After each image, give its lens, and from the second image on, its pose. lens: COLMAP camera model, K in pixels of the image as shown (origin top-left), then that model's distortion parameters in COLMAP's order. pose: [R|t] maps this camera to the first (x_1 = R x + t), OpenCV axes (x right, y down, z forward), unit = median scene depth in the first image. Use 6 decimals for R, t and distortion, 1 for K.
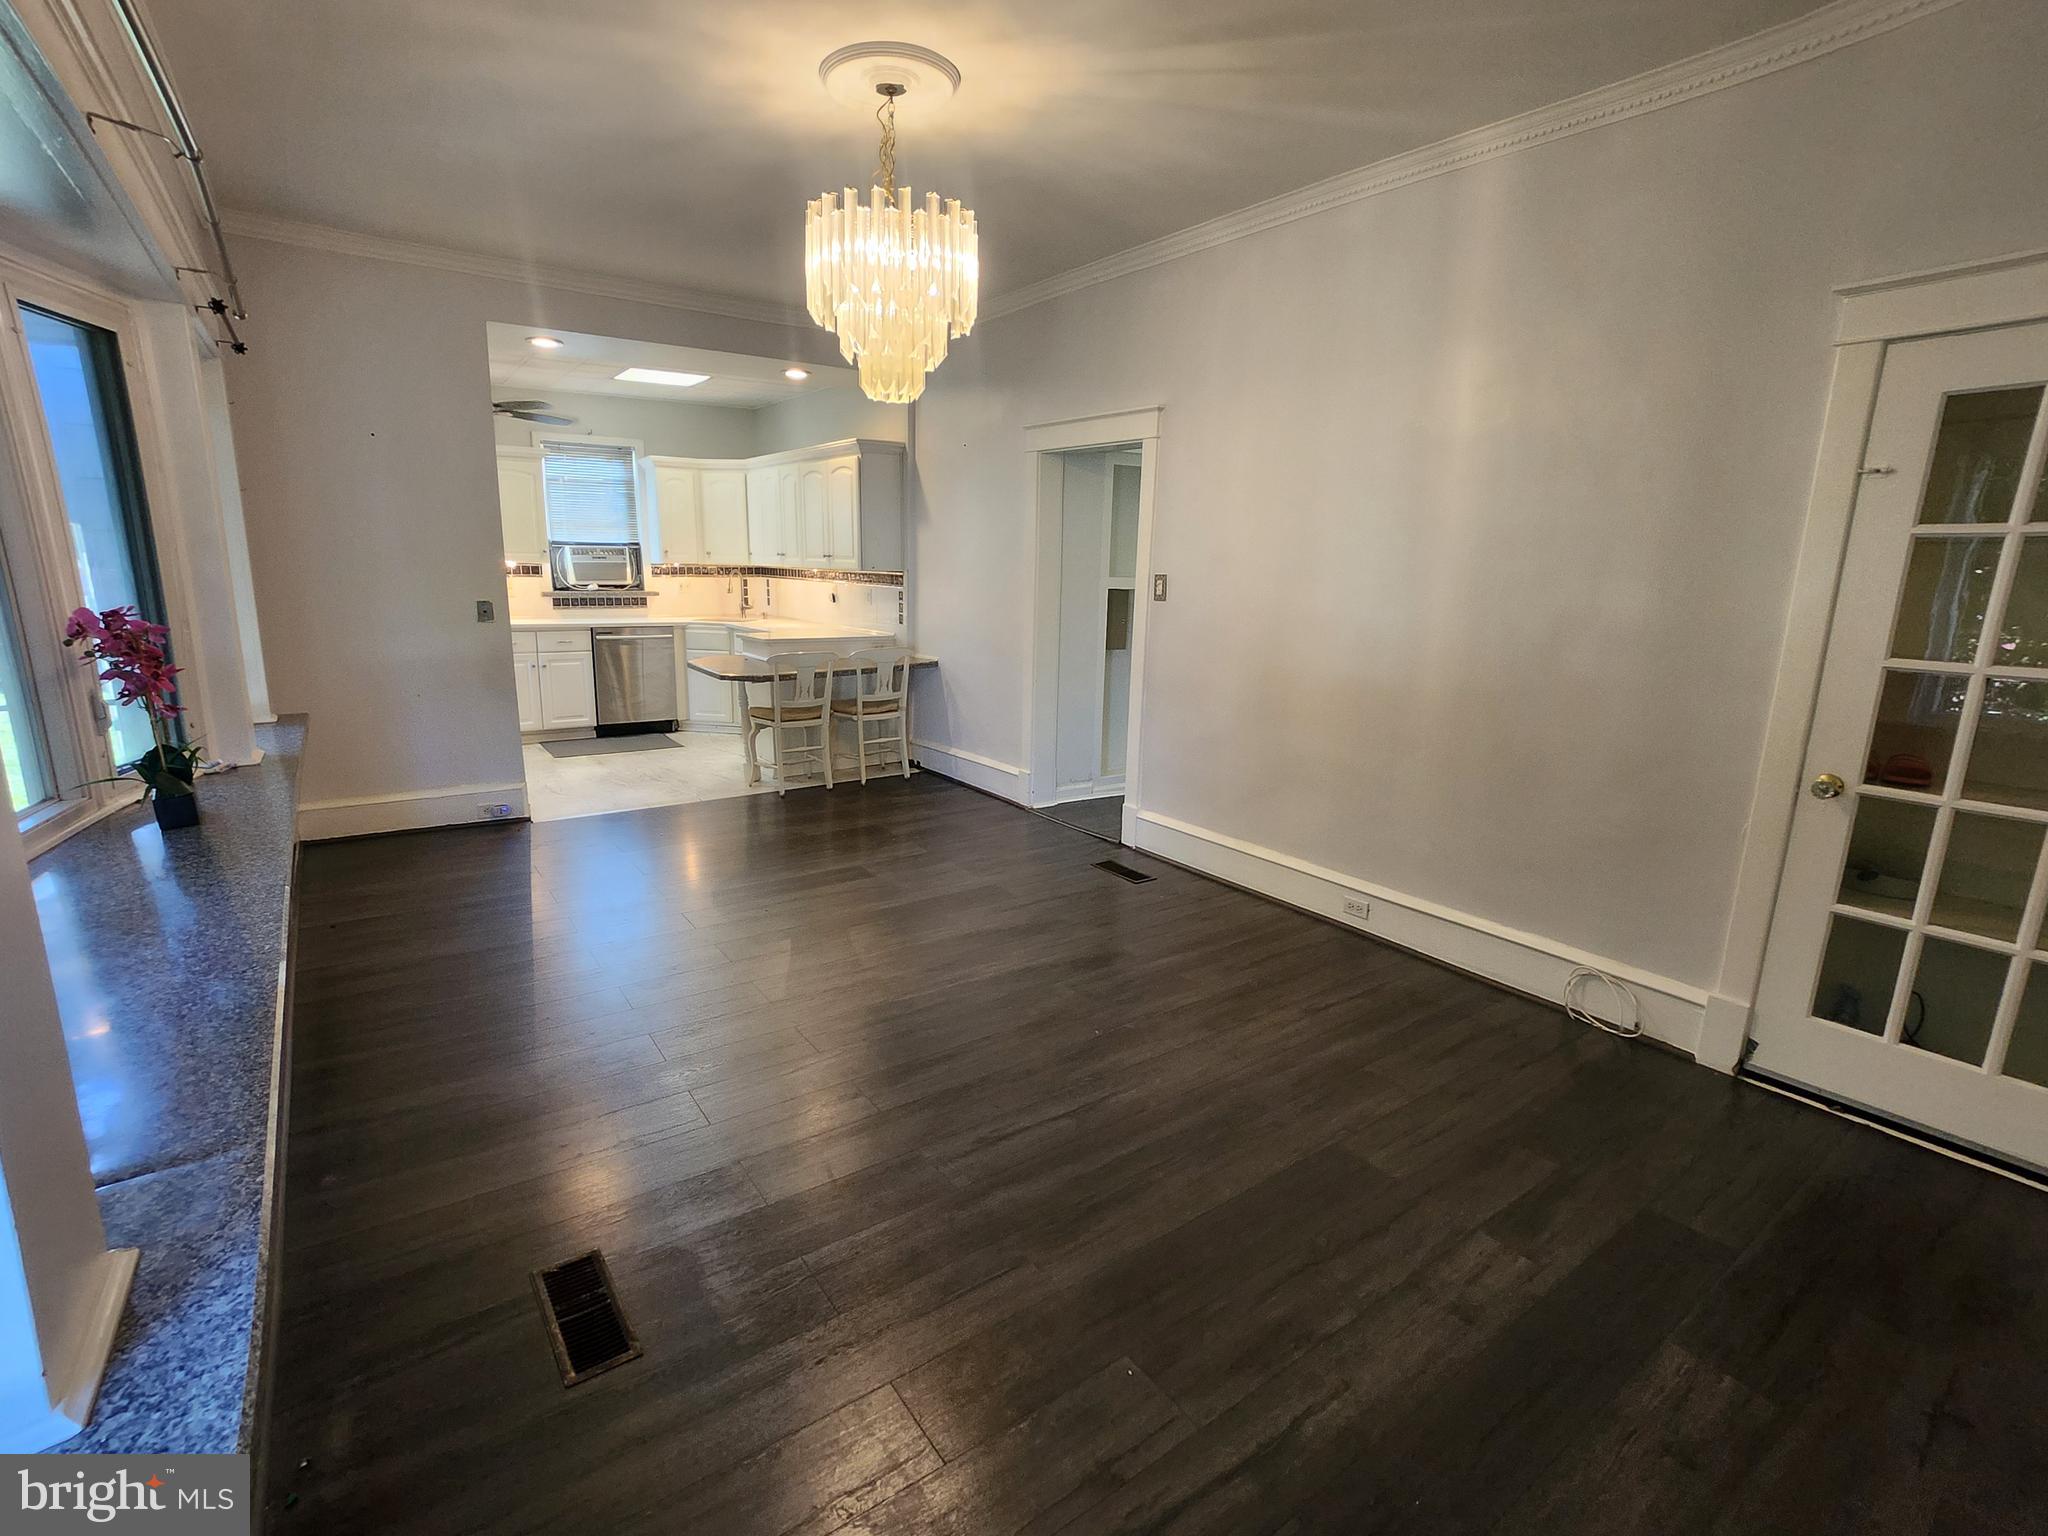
lens RADIAL K [[958.4, 0, 1020.6], [0, 958.4, 772.6], [0, 0, 1]] dist [-0.014932, -0.001231]
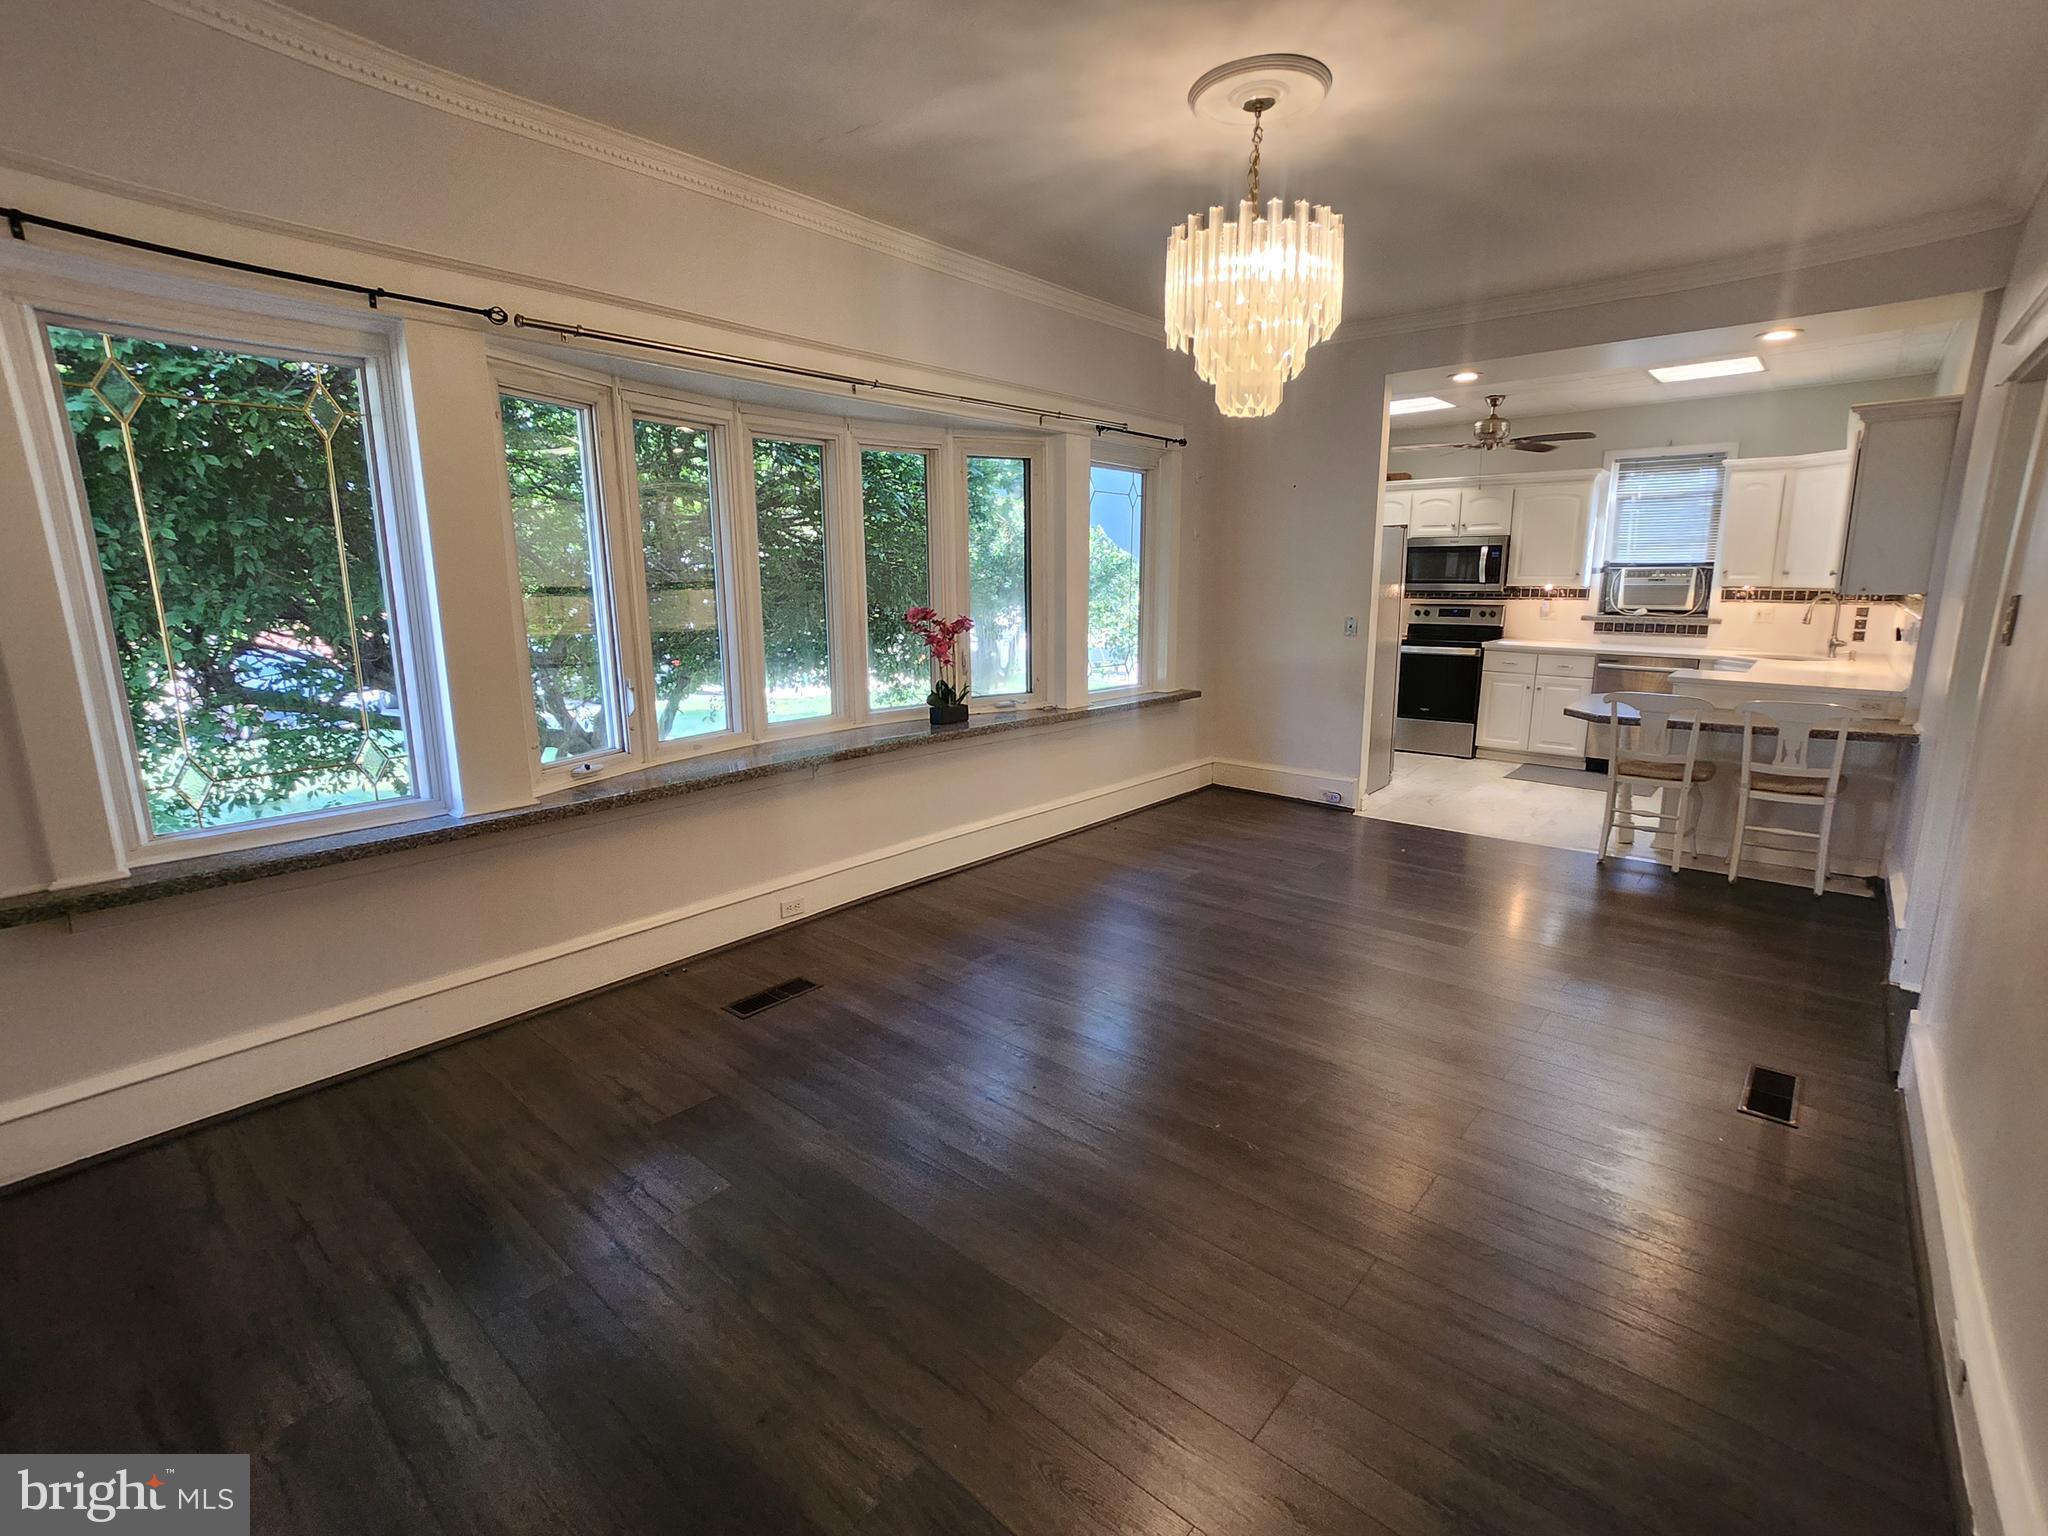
lens RADIAL K [[958.4, 0, 1020.6], [0, 958.4, 772.6], [0, 0, 1]] dist [-0.014932, -0.001231]
pose [[0.213922, 0.175471, -0.960962, 0.335786], [-0.202829, 0.970274, 0.132019, -0.045649], [0.955561, 0.166670, 0.243154, 0.241729]]
